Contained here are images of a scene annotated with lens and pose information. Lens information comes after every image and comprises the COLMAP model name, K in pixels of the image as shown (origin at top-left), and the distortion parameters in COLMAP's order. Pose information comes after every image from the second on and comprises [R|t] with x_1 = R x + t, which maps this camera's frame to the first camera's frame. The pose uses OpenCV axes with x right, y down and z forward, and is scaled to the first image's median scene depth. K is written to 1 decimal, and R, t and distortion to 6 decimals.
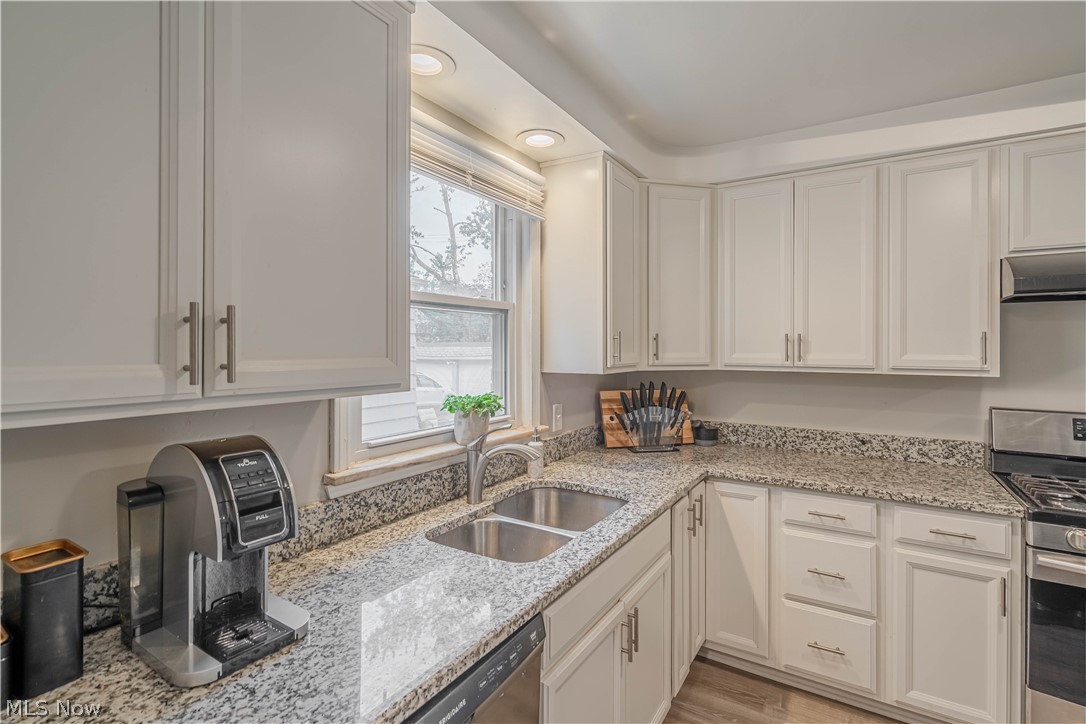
lens RADIAL K [[510.8, 0, 530.7], [0, 510.8, 346.0], [0, 0, 1]] dist [-0.026695, 0.010322]
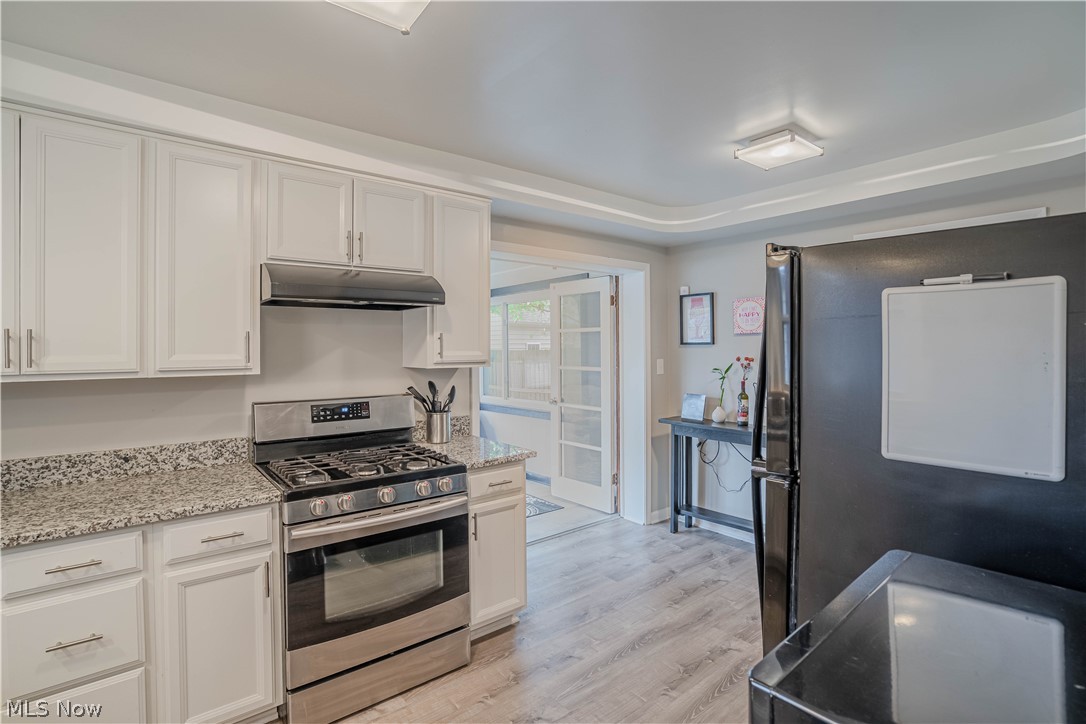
lens RADIAL K [[510.8, 0, 530.7], [0, 510.8, 346.0], [0, 0, 1]] dist [-0.026695, 0.010322]
pose [[0.315622, -0.000530, 0.948885, 0.085445], [0.006476, 0.999978, -0.001596, 0.006897], [-0.948863, 0.006649, 0.315618, 0.107620]]
